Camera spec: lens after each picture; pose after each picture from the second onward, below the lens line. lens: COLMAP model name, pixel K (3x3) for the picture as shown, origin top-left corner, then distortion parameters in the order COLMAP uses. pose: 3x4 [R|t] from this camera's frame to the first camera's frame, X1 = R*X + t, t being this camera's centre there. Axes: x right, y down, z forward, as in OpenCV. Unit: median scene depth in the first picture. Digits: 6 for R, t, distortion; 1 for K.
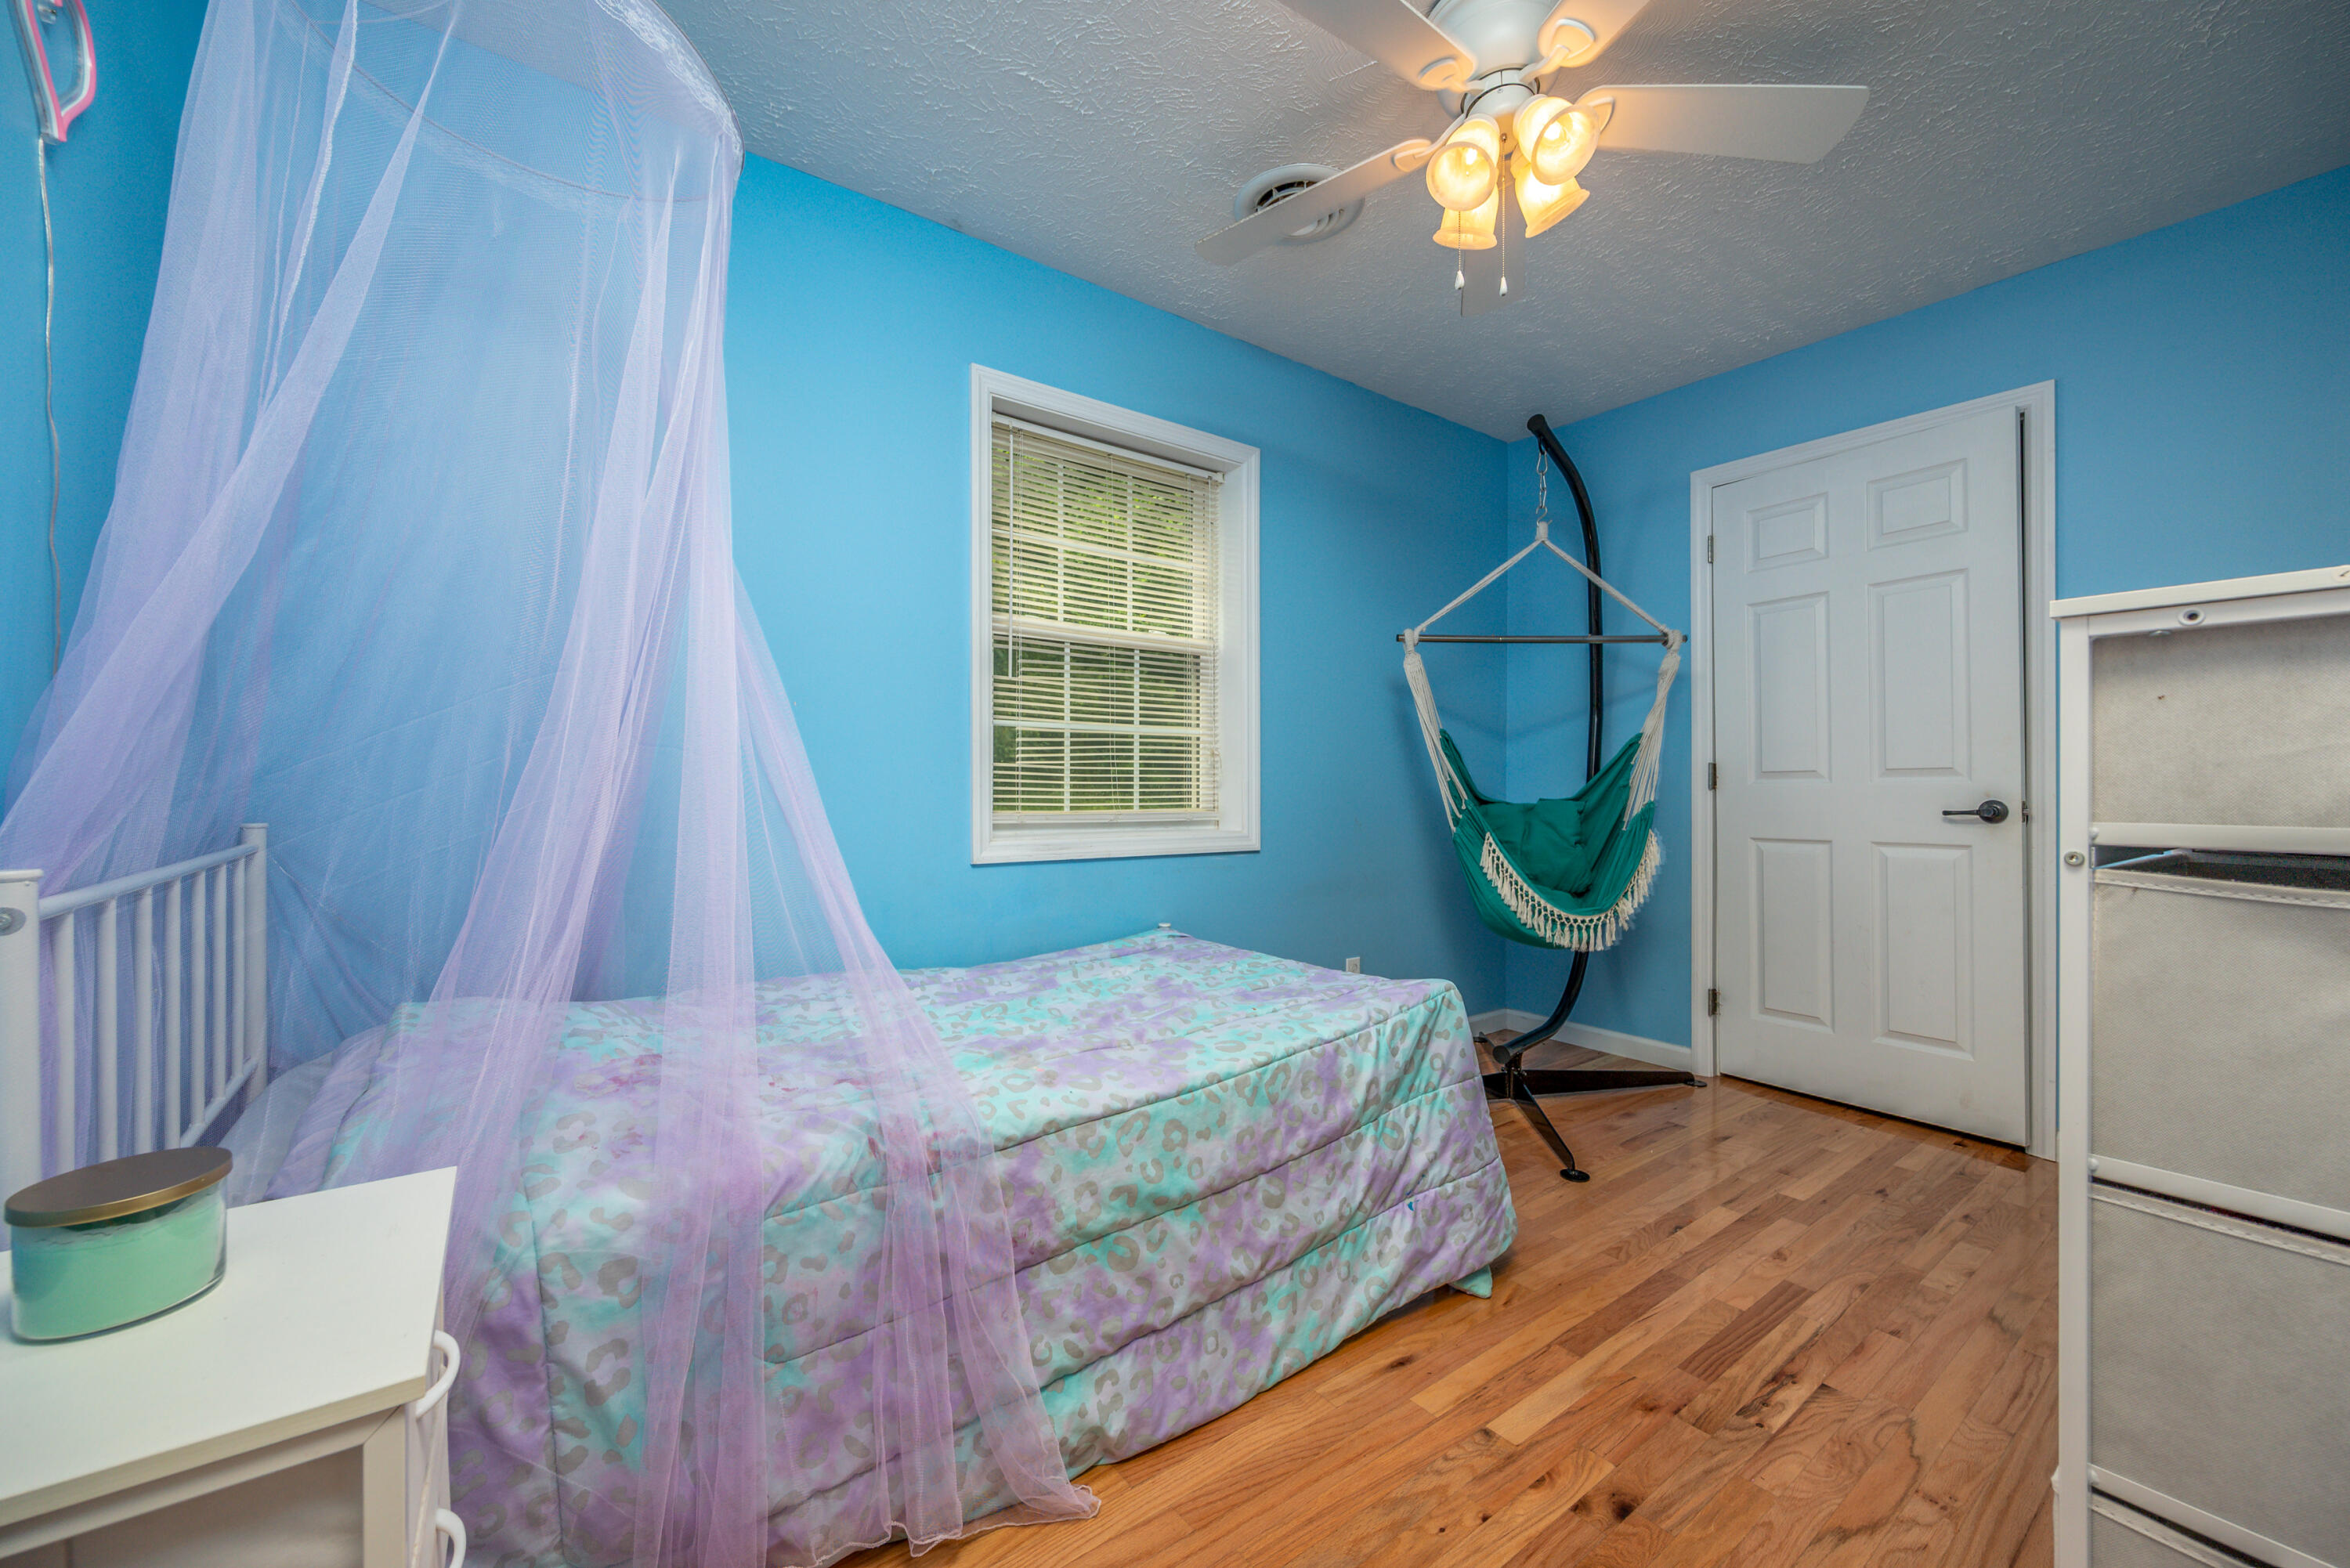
lens RADIAL K [[927.8, 0, 1178.9], [0, 927.8, 787.3], [0, 0, 1]] dist [-0.000904, -0.000282]
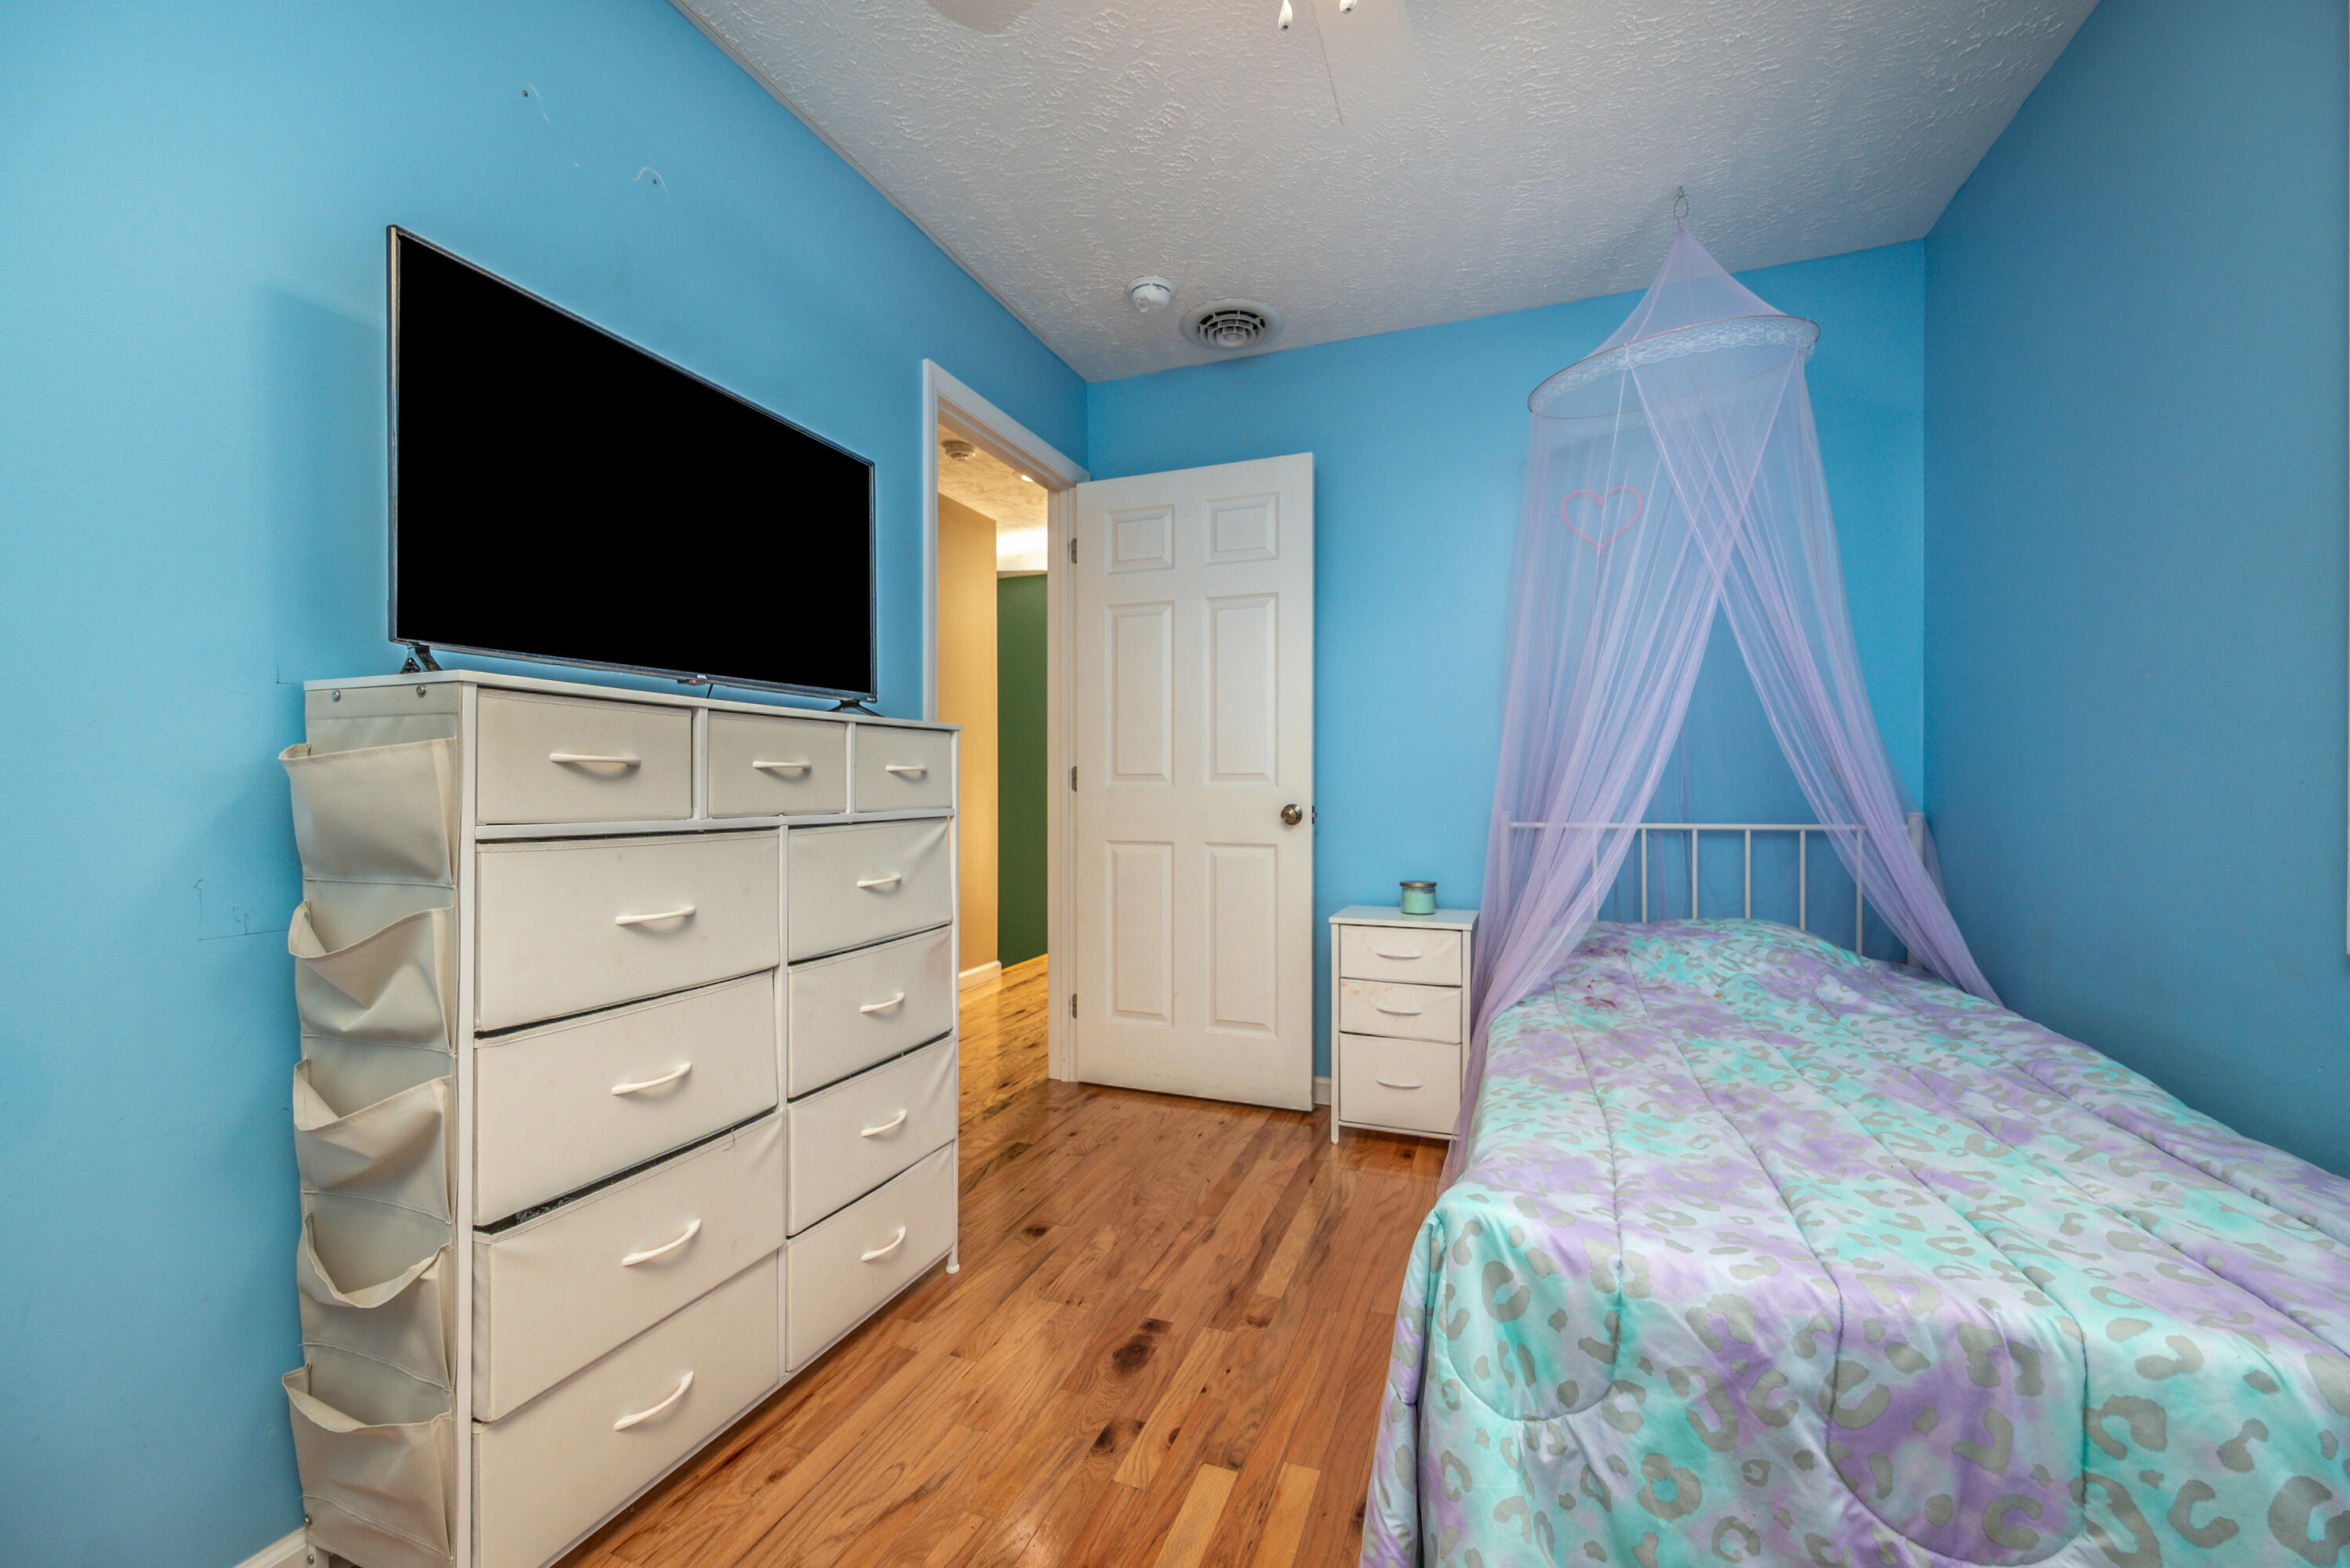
lens RADIAL K [[927.8, 0, 1178.9], [0, 927.8, 787.3], [0, 0, 1]] dist [-0.000904, -0.000282]
pose [[-0.847831, -0.010962, -0.530153, 0.921231], [-0.003183, 0.999873, -0.015585, 0.012124], [0.530256, -0.011525, -0.847759, 1.840658]]
